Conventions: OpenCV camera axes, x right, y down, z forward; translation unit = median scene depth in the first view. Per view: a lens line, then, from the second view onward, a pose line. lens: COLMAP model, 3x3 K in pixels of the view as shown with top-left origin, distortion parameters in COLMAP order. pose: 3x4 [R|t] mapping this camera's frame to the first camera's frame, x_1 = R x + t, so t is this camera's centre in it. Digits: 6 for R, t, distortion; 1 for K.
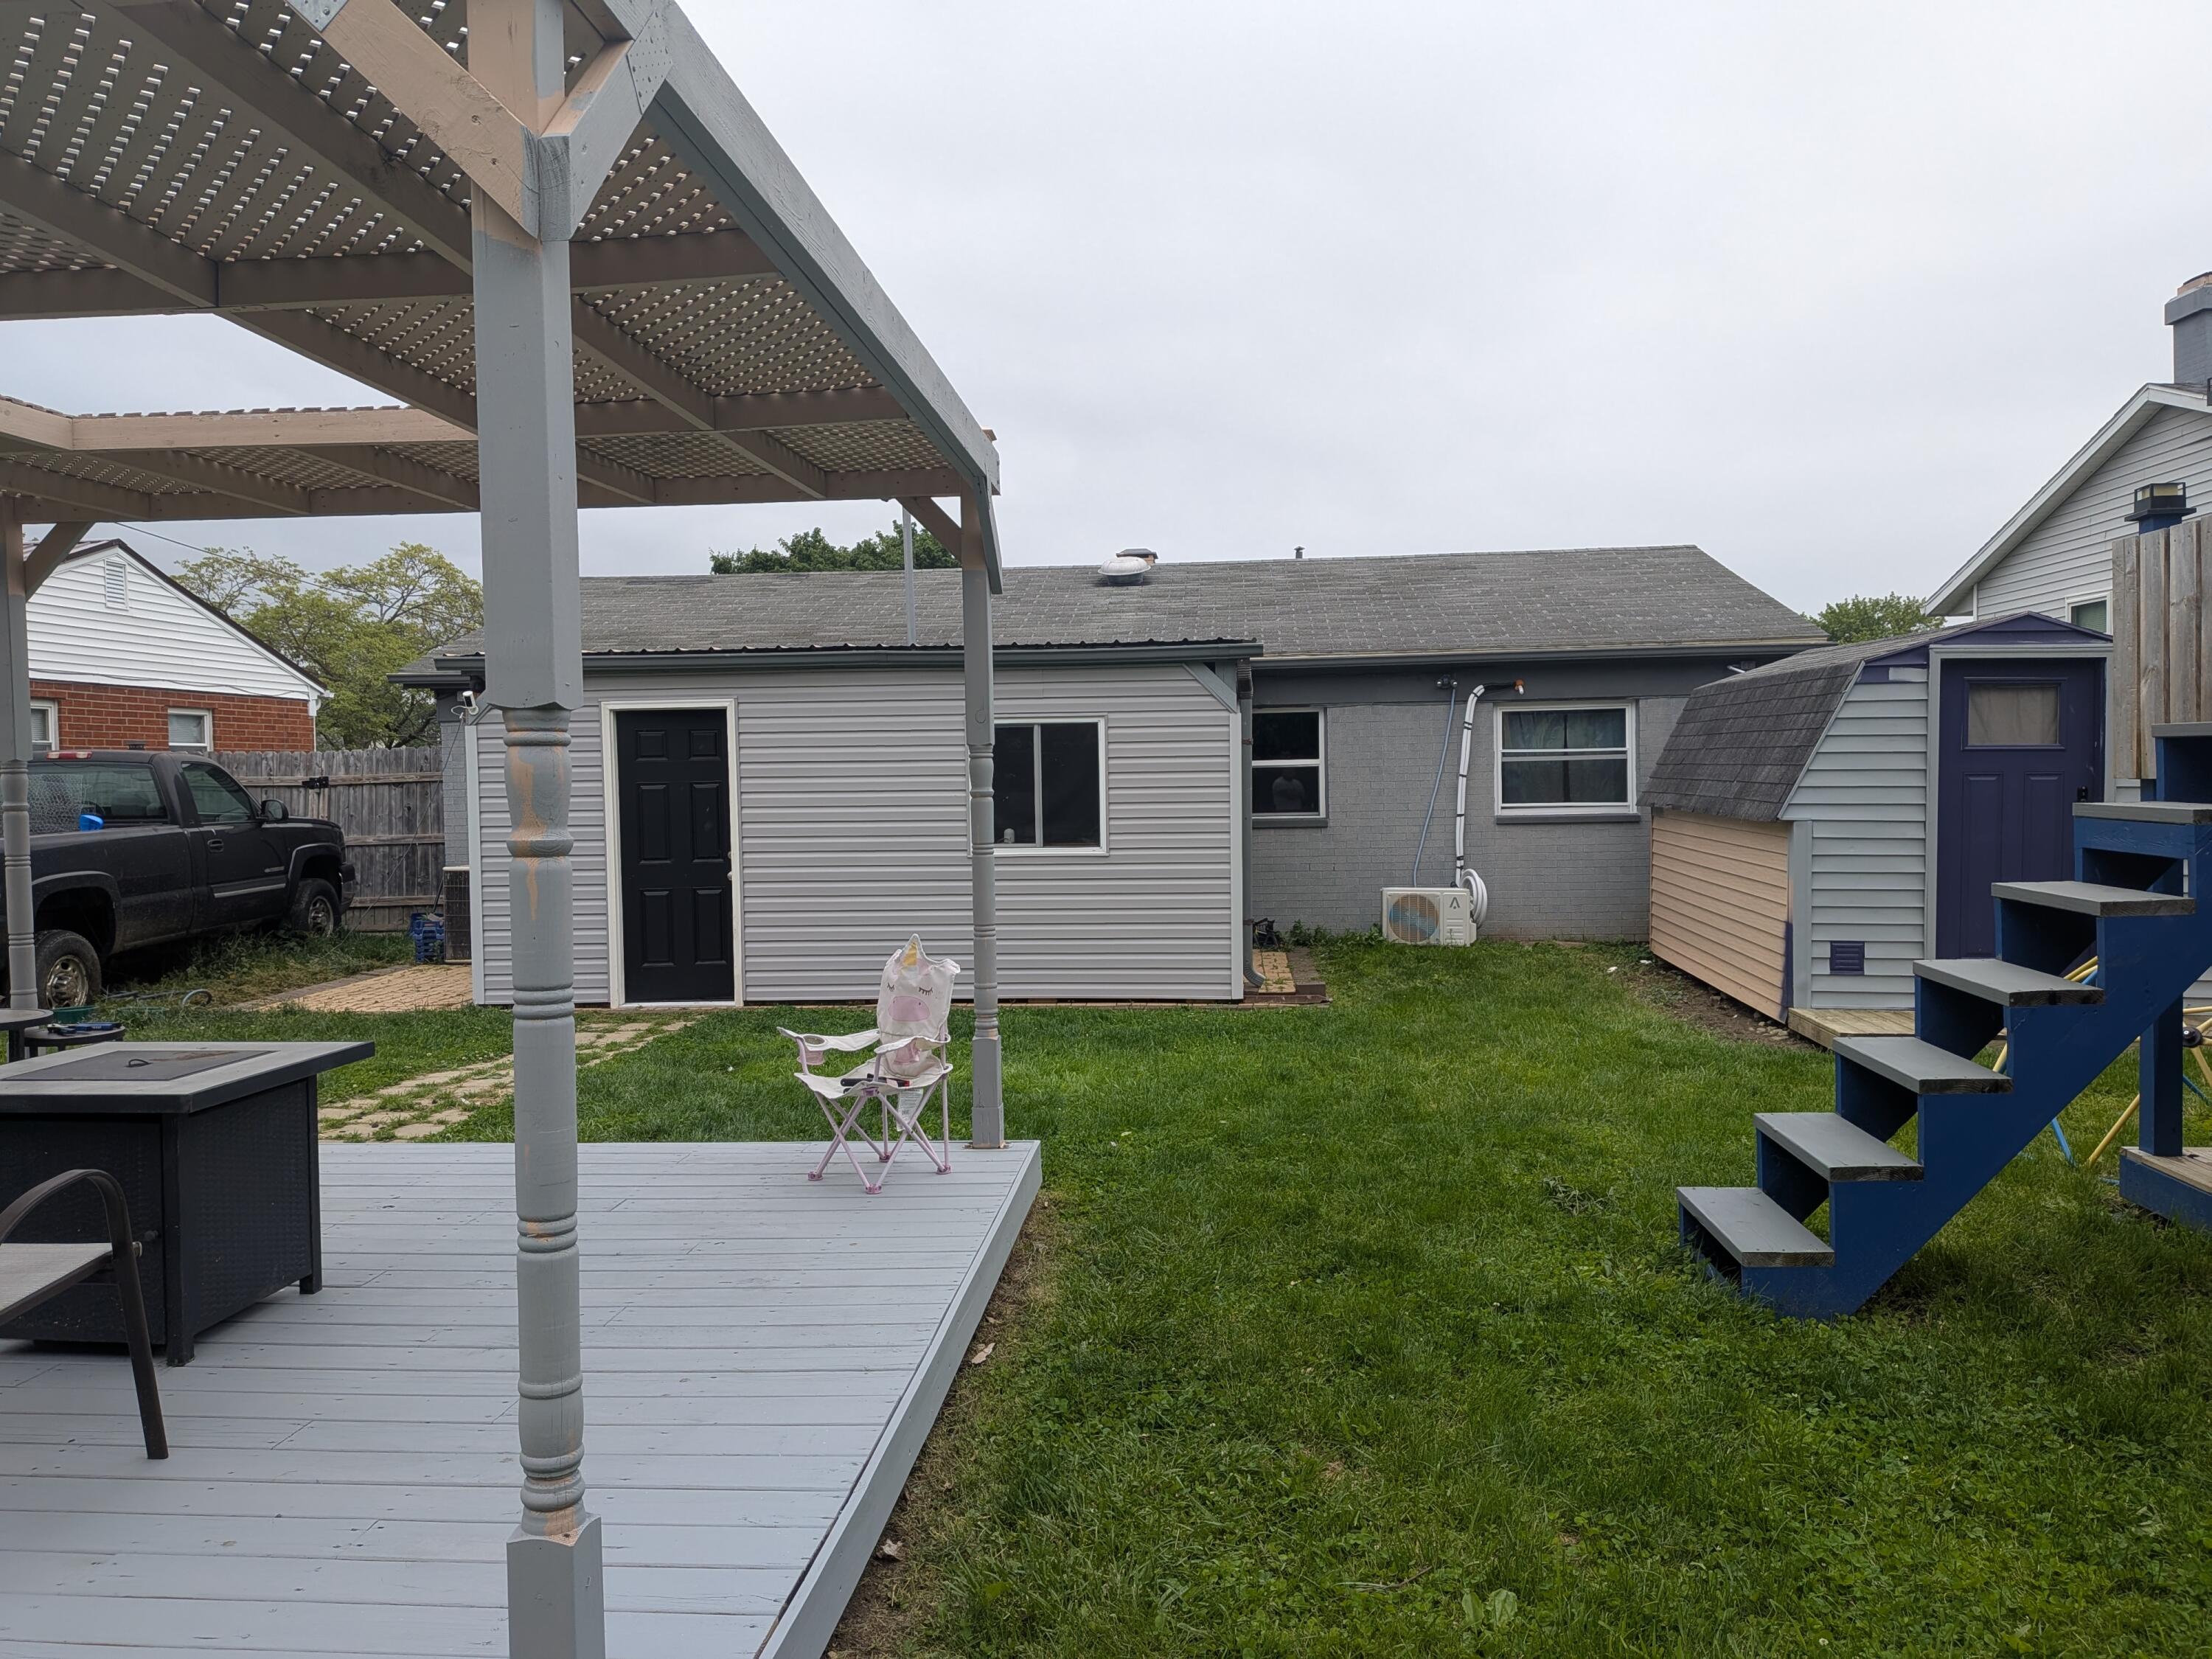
lens RADIAL K [[1573.6, 0, 1097.1], [0, 1573.6, 831.7], [0, 0, 1]] dist [0.084399, -0.138517]
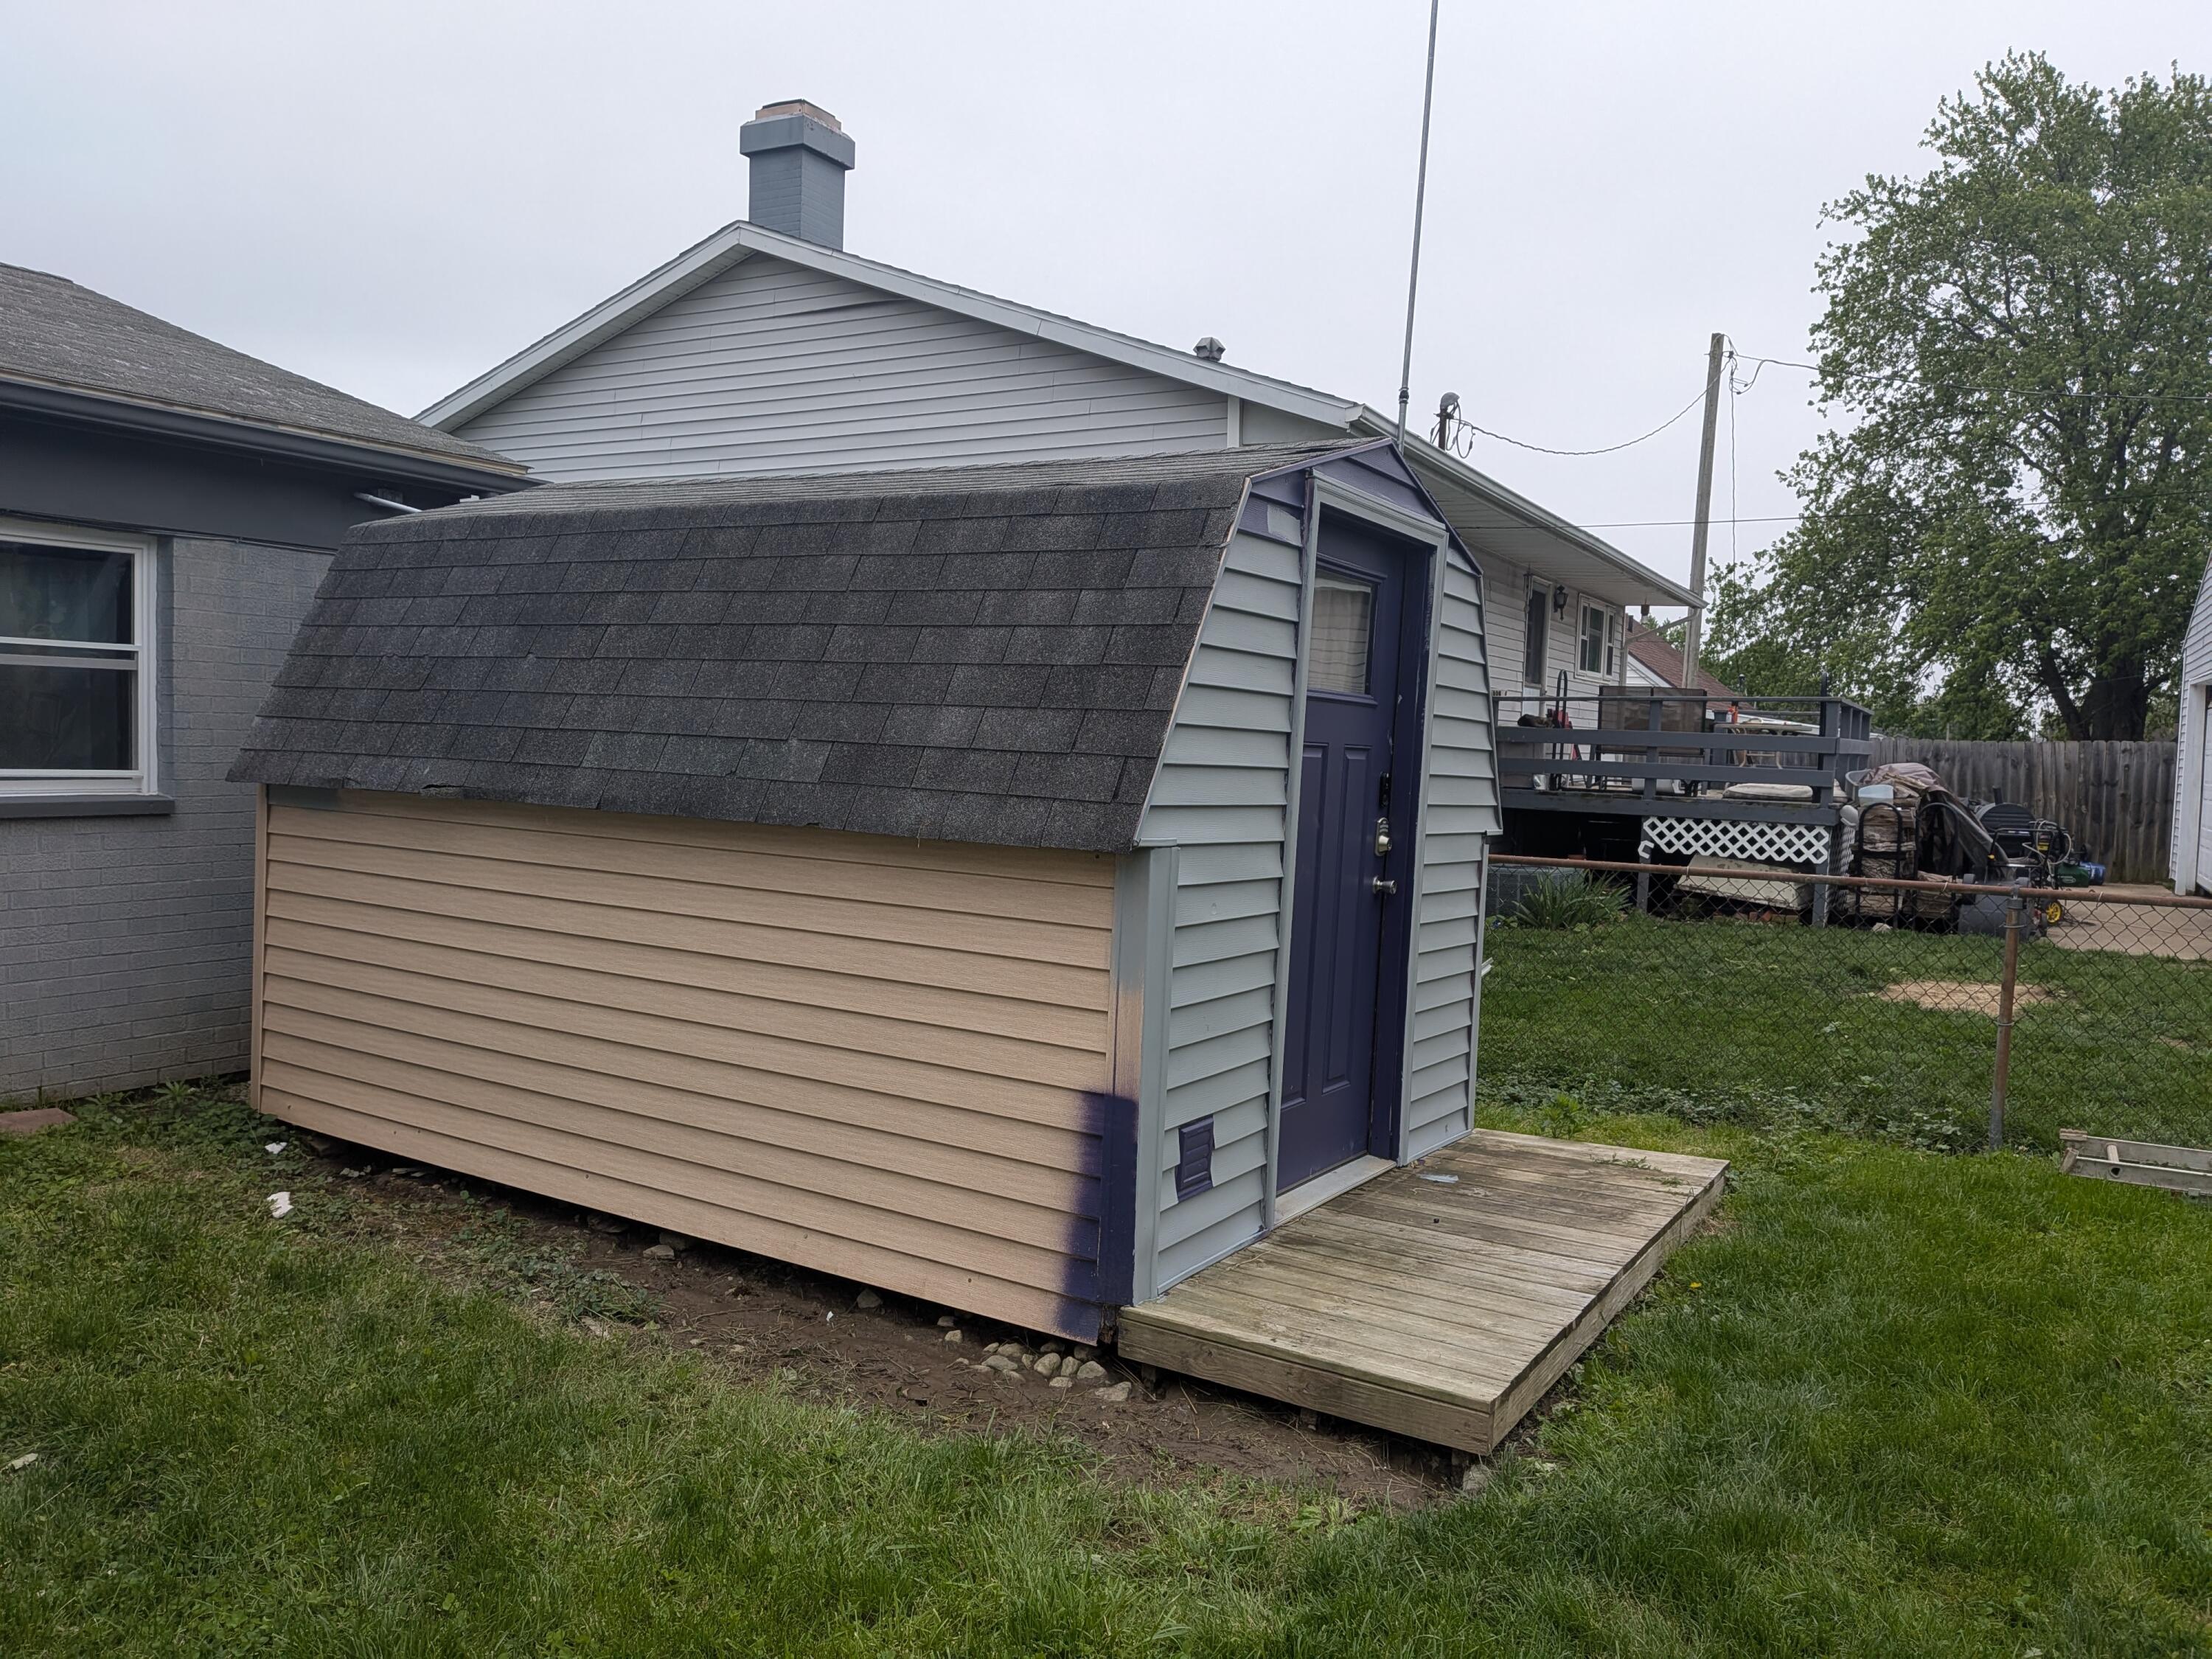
lens RADIAL K [[1573.6, 0, 1097.1], [0, 1573.6, 831.7], [0, 0, 1]] dist [0.084399, -0.138517]
pose [[0.419452, -0.020195, 0.907553, 0.055081], [-0.005963, 0.999670, 0.025001, -0.016559], [-0.907758, -0.015898, 0.419193, 0.679660]]
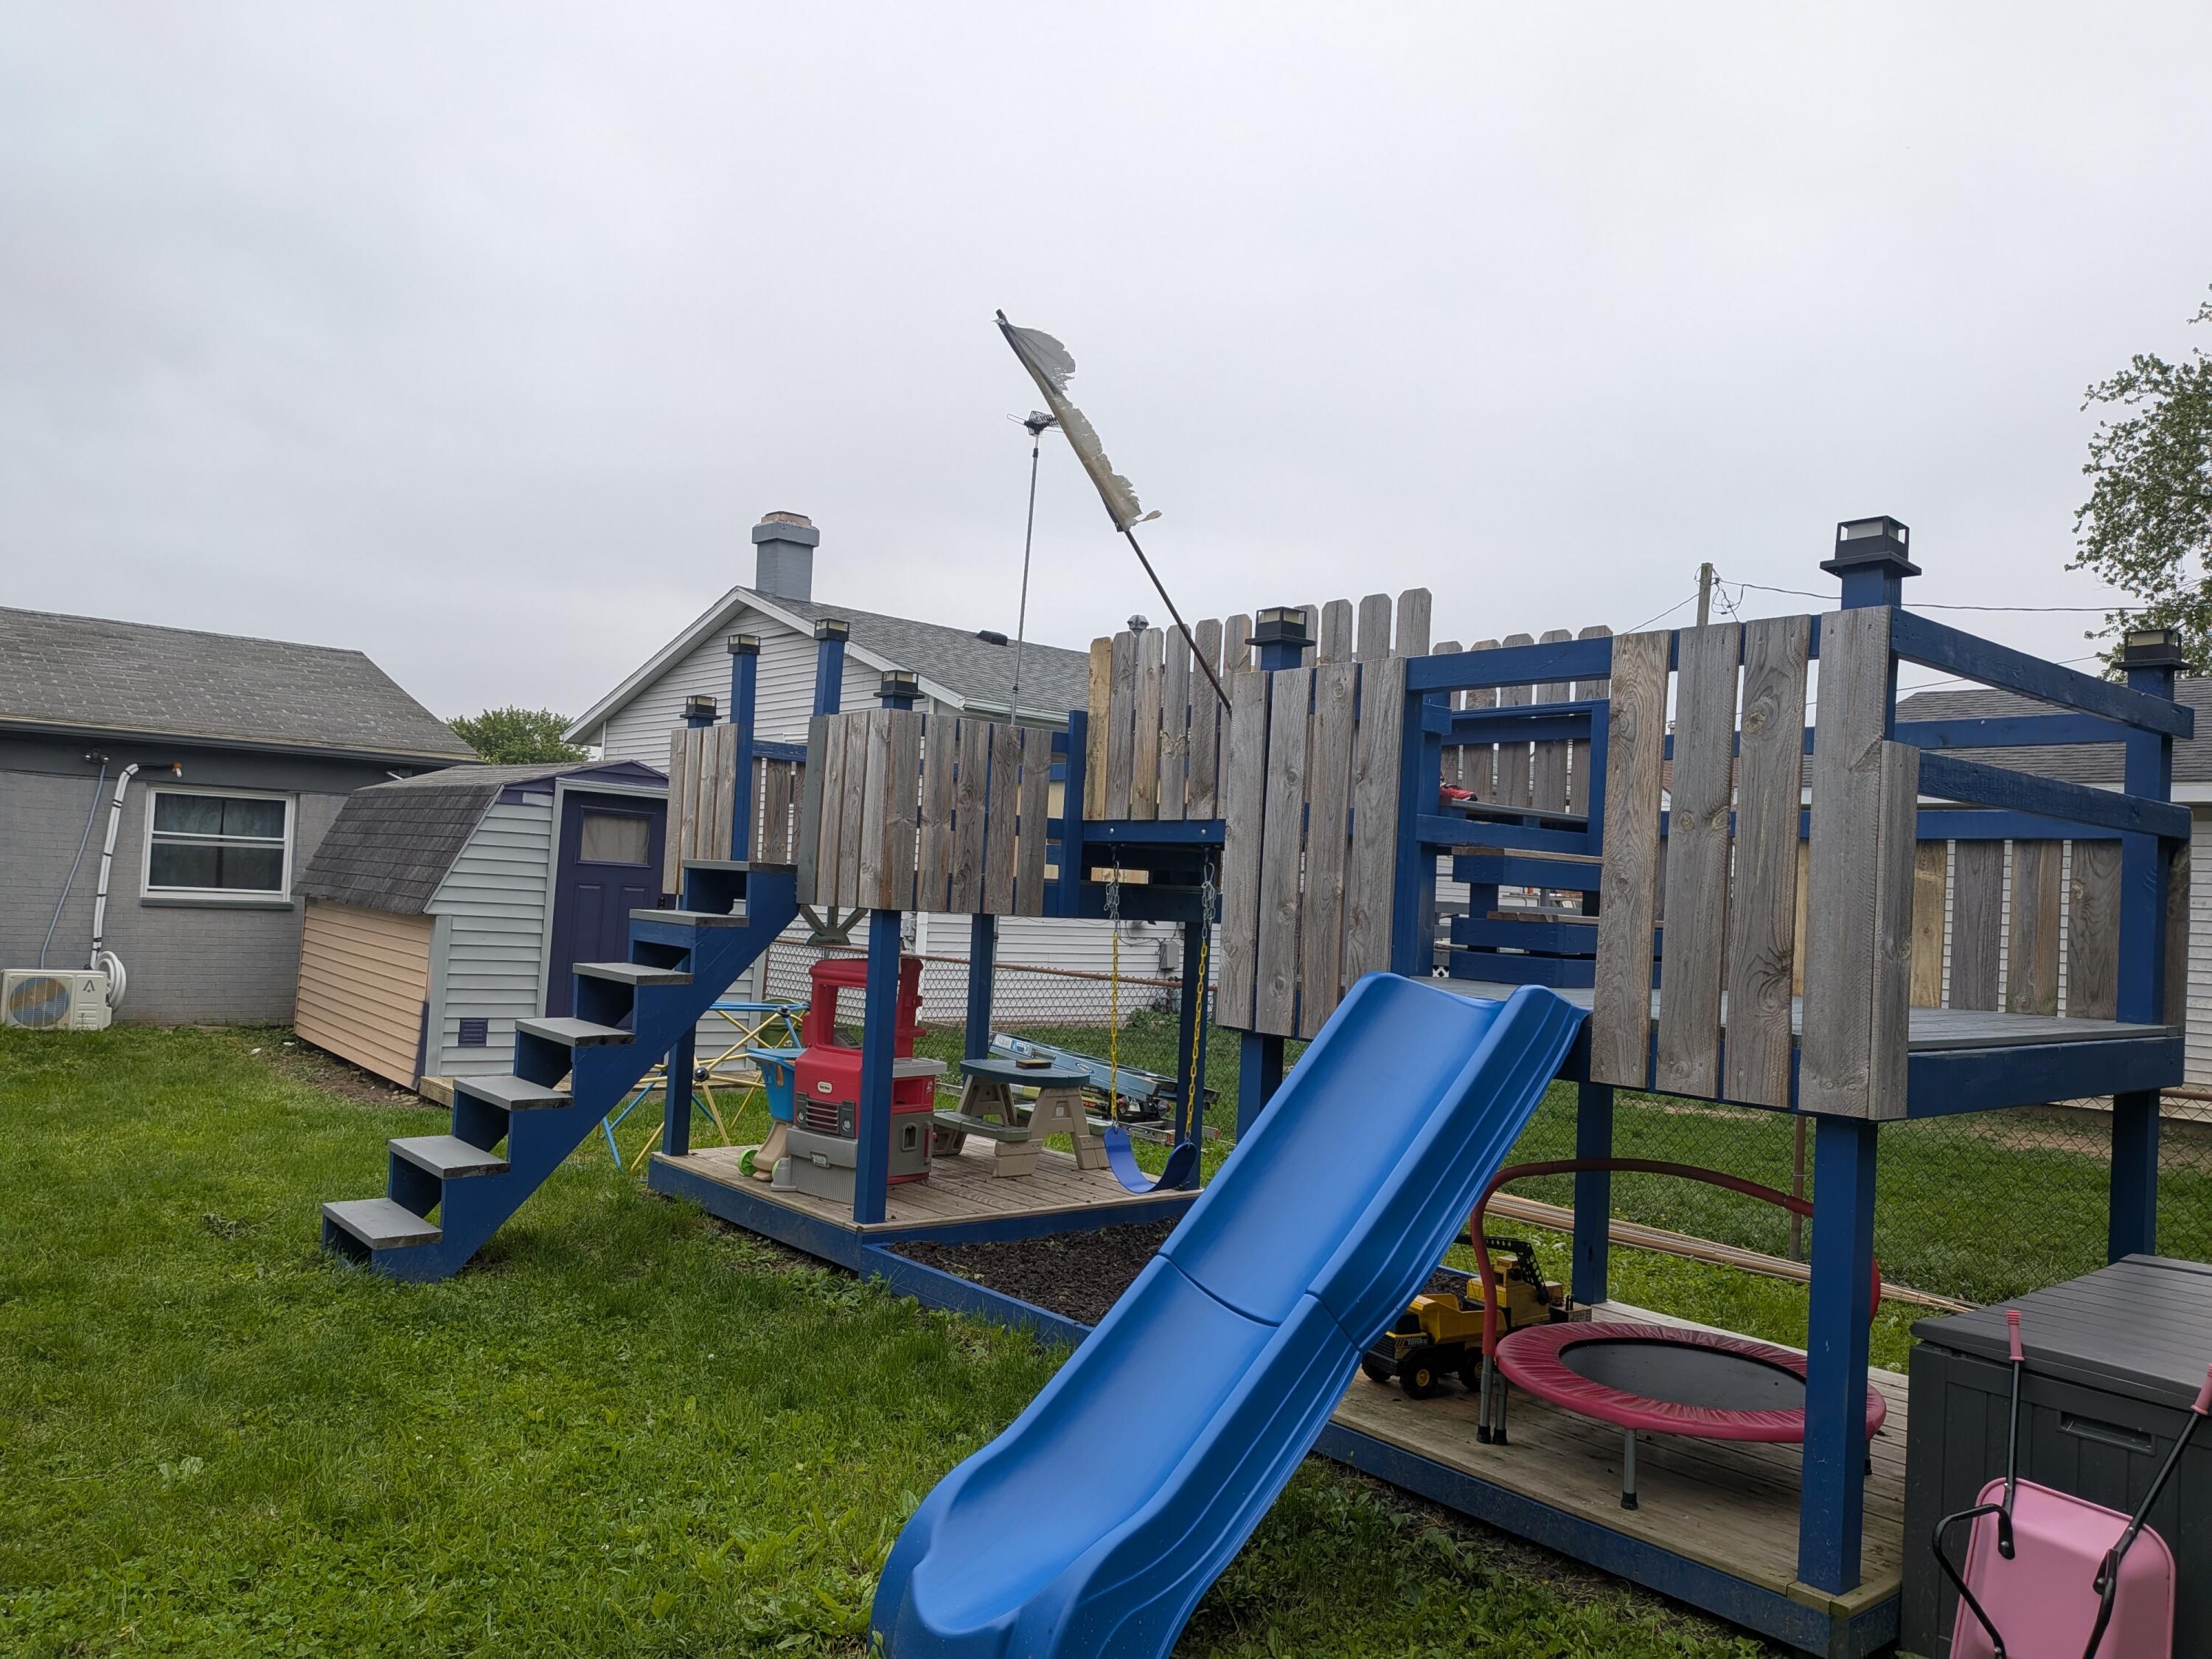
lens RADIAL K [[1654.2, 0, 1106.0], [0, 1654.2, 829.5], [0, 0, 1]] dist [0.066503, -0.122253]
pose [[0.700178, 0.080137, 0.709457, -0.076490], [-0.037795, 0.996448, -0.075254, 0.003507], [-0.712967, 0.025877, 0.700720, -0.175640]]
